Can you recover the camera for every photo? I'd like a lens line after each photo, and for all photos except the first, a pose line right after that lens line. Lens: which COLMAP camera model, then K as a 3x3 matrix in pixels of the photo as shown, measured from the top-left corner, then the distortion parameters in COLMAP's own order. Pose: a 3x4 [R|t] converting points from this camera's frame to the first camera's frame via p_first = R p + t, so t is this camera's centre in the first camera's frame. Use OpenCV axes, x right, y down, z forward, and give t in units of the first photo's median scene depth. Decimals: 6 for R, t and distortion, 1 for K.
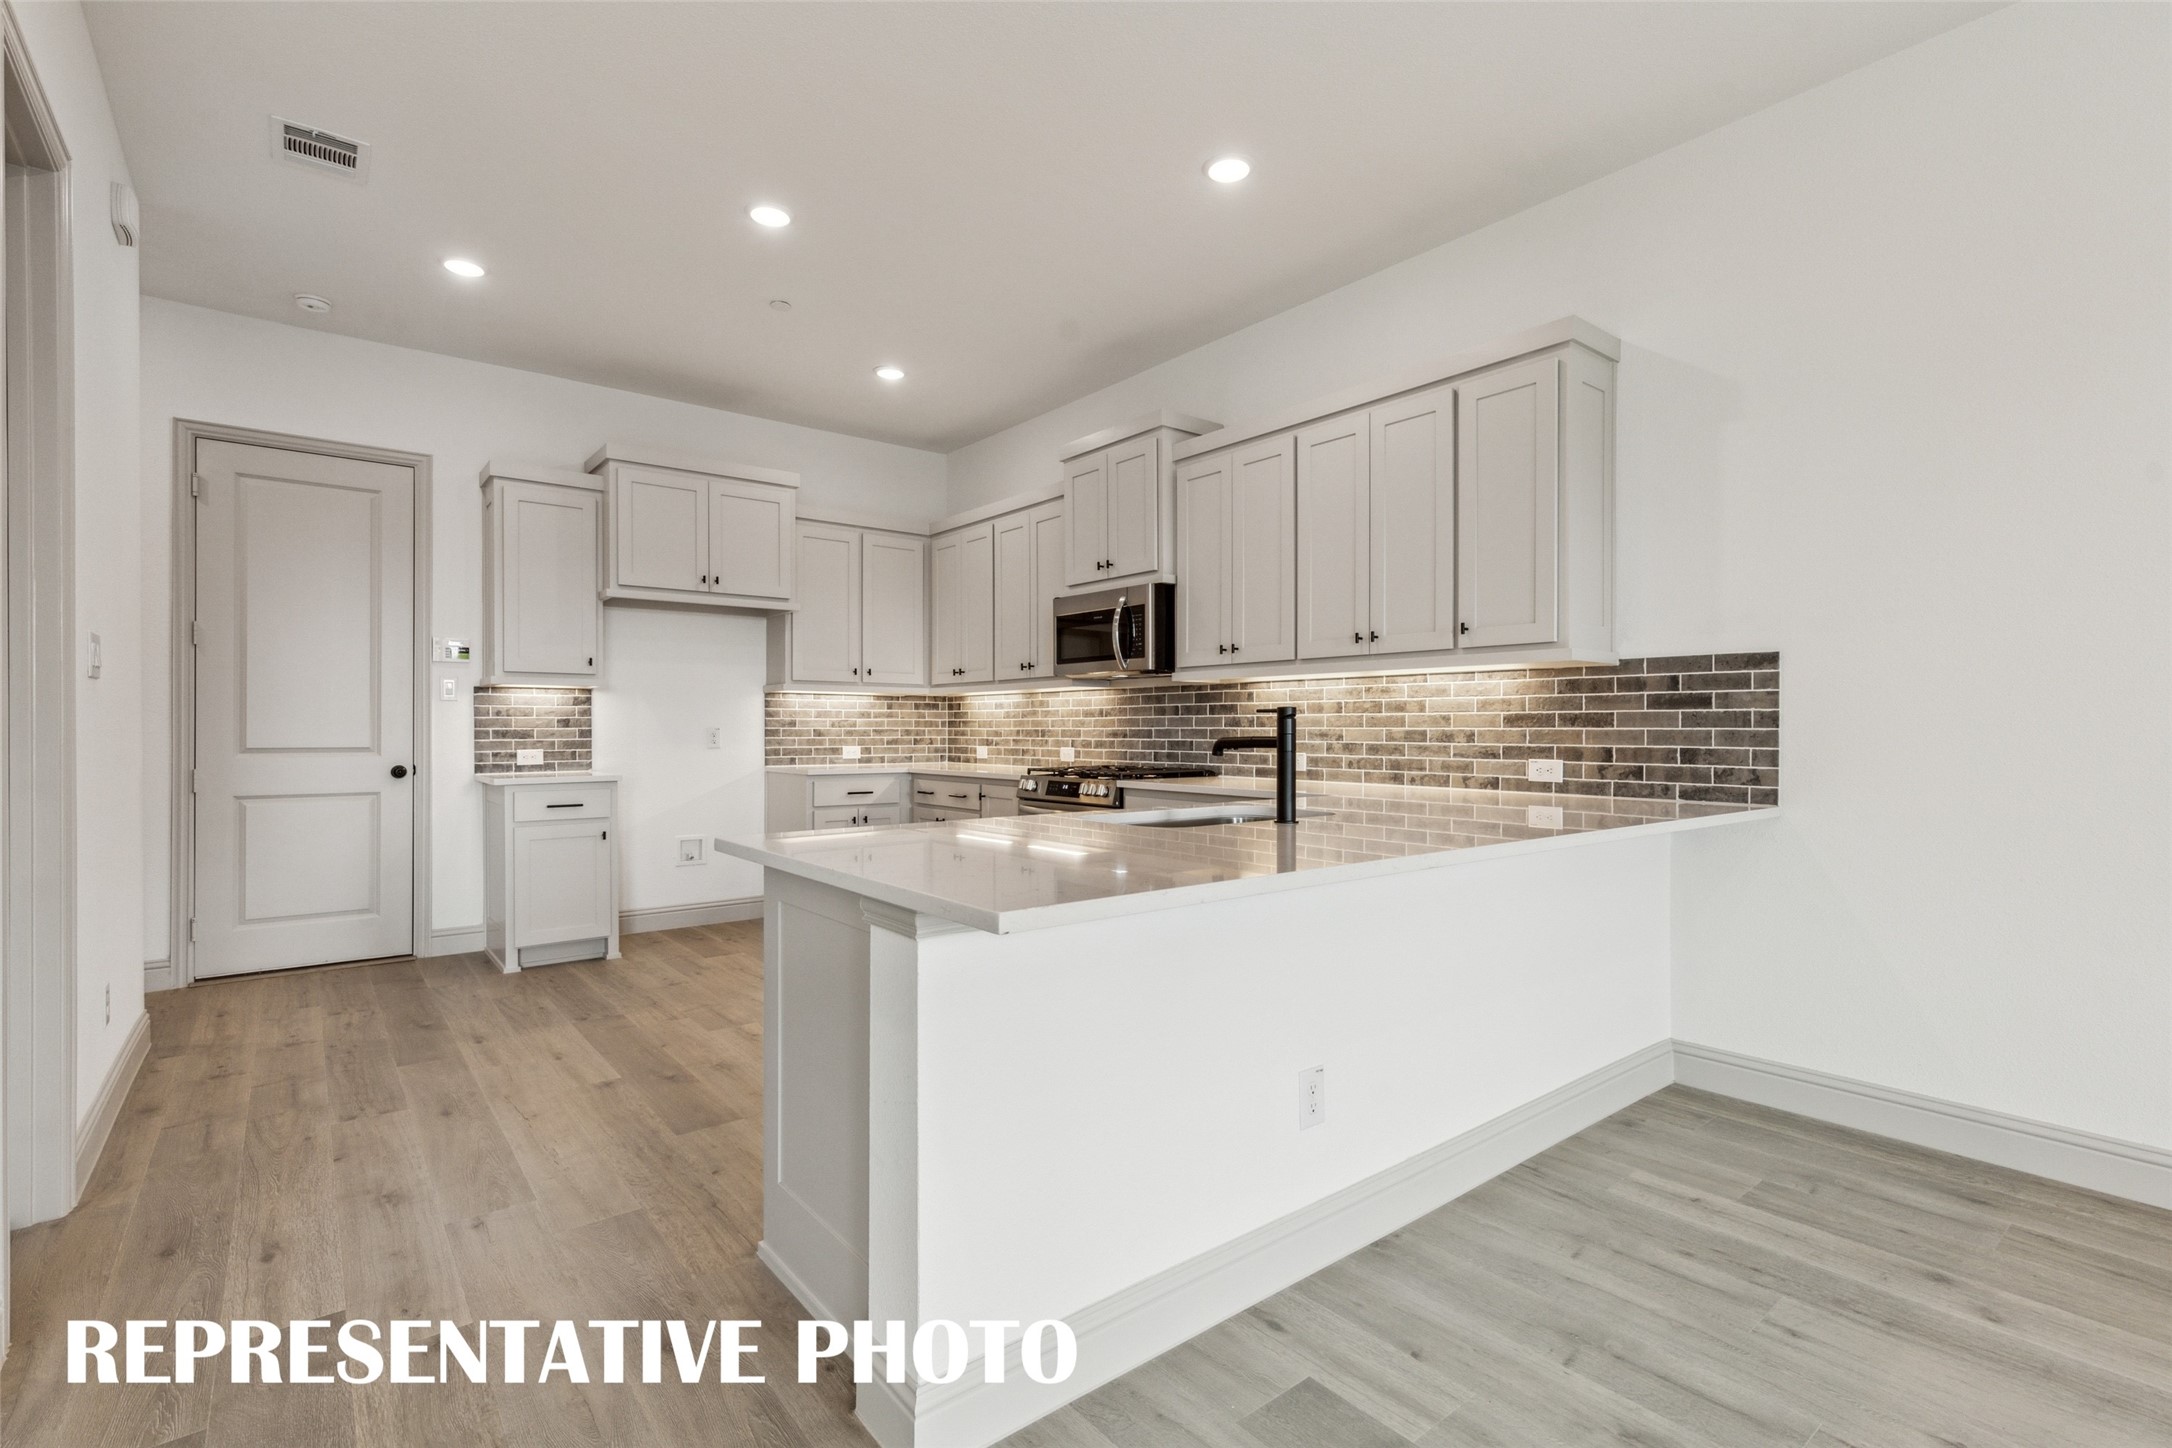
lens RADIAL K [[992.2, 0, 1083.8], [0, 992.2, 726.9], [0, 0, 1]] dist [0.012160, 0.000561]
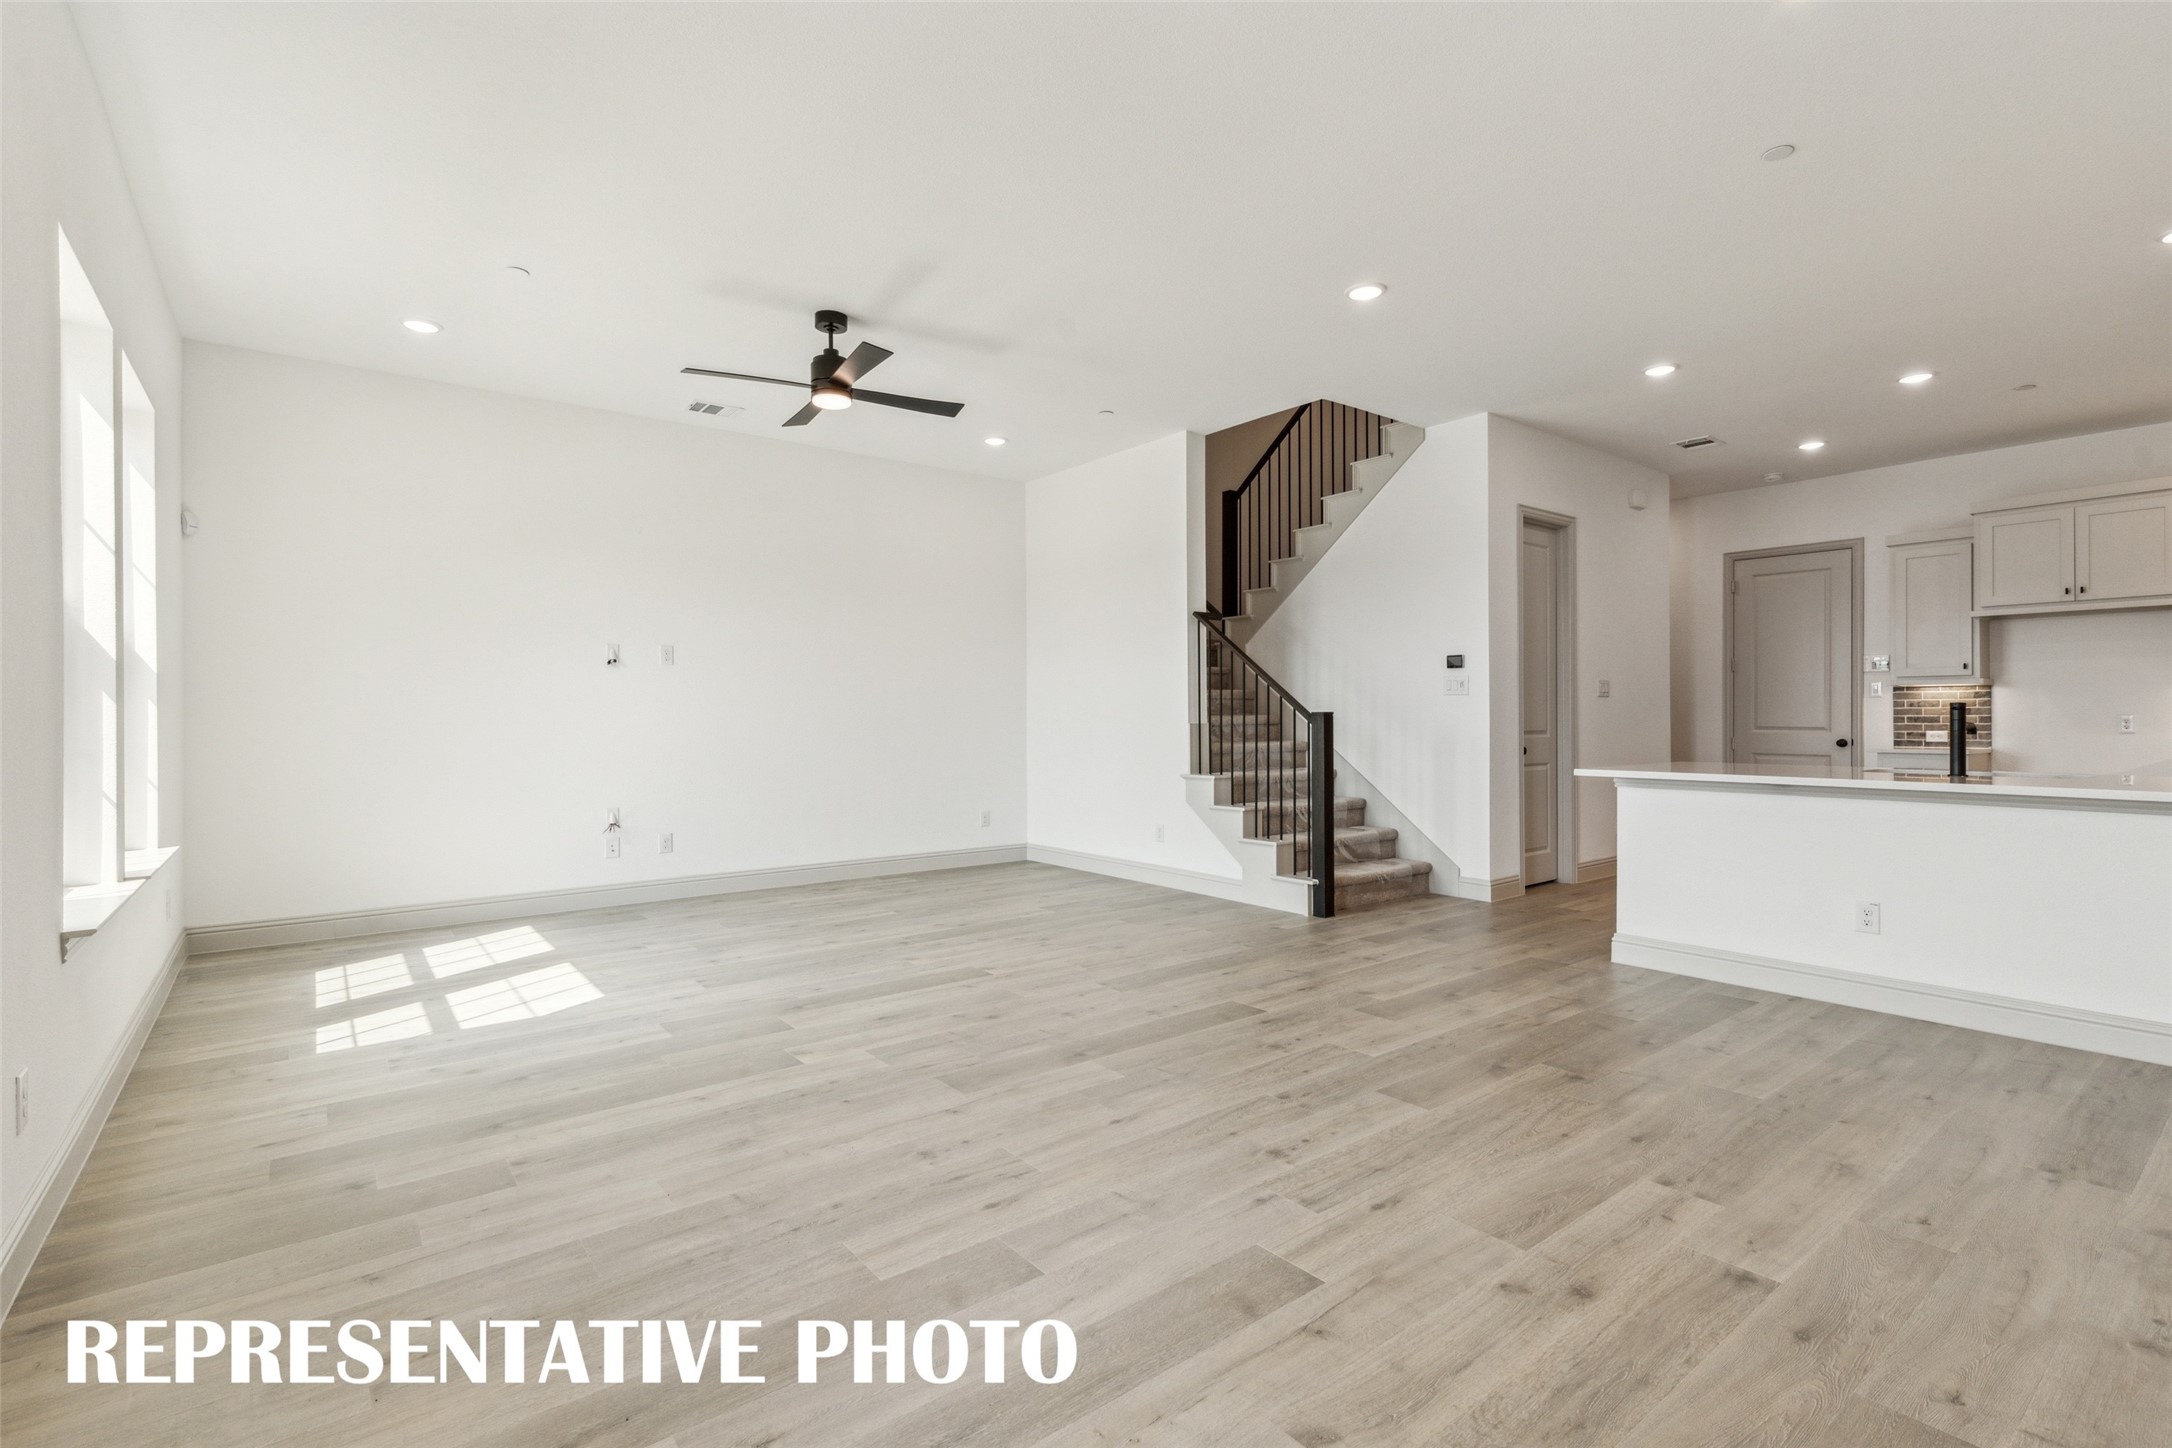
lens RADIAL K [[992.2, 0, 1083.8], [0, 992.2, 726.9], [0, 0, 1]] dist [0.012160, 0.000561]
pose [[-0.011822, 0.011090, -0.999869, 1.077690], [0.002525, 0.999936, 0.011061, -0.001371], [0.999927, -0.002394, -0.011849, -0.217870]]
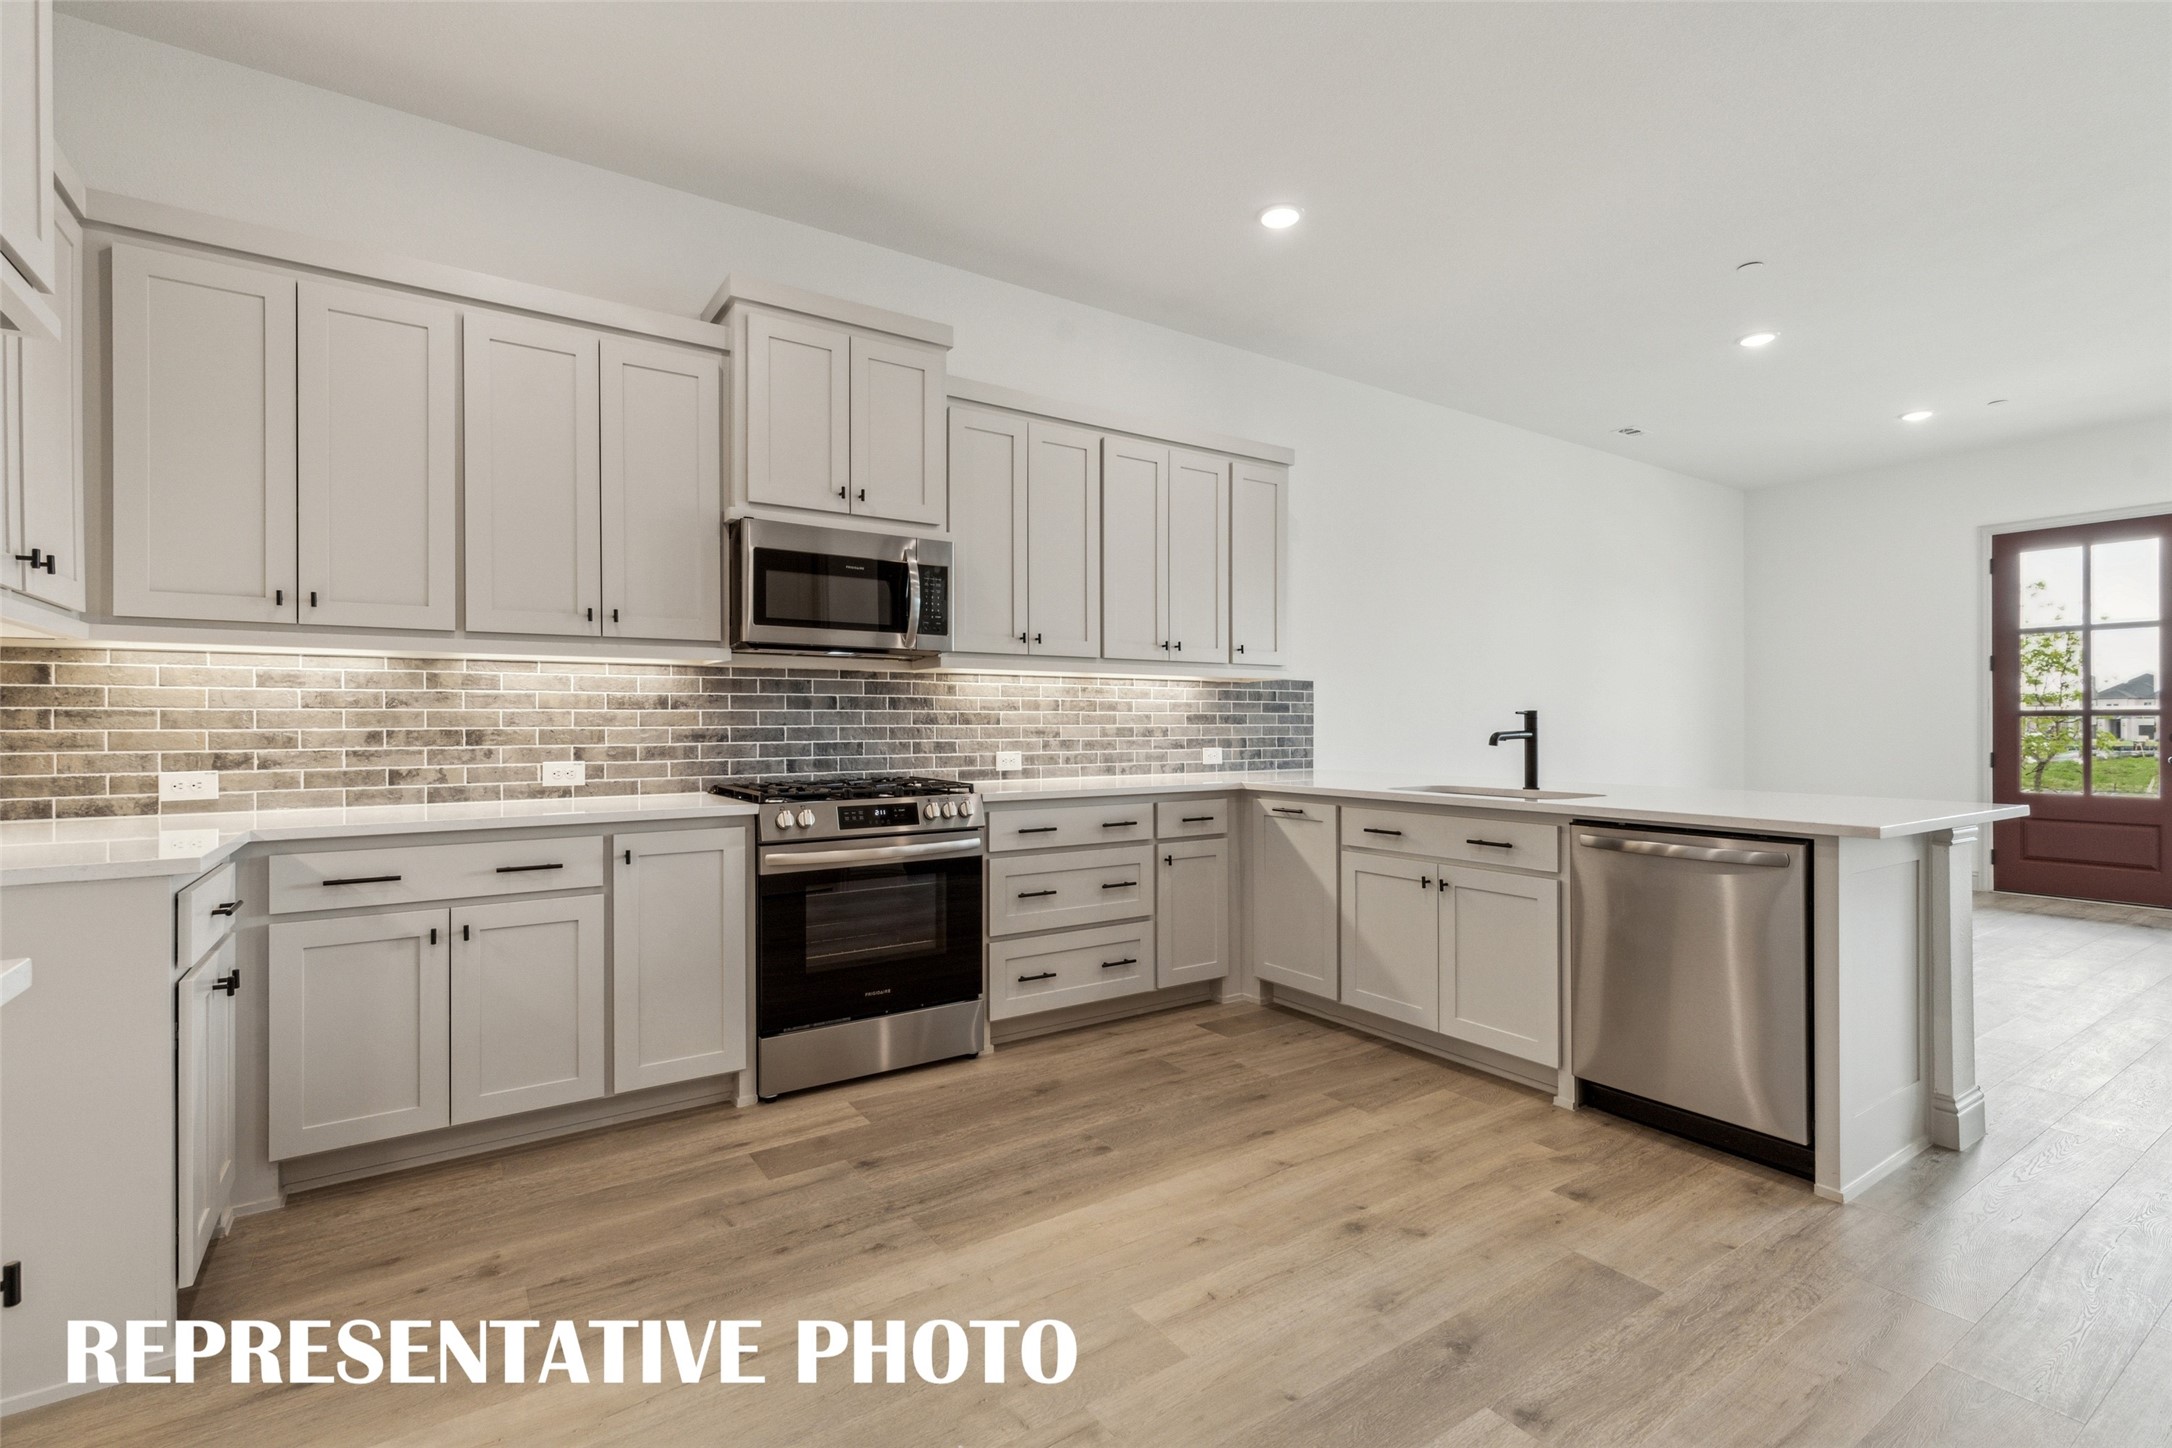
lens RADIAL K [[992.2, 0, 1083.8], [0, 992.2, 726.9], [0, 0, 1]] dist [0.012160, 0.000561]
pose [[0.074359, -0.002476, 0.997228, -0.794566], [0.001819, 0.999996, 0.002348, 0.000279], [-0.997230, 0.001639, 0.074363, 0.936362]]
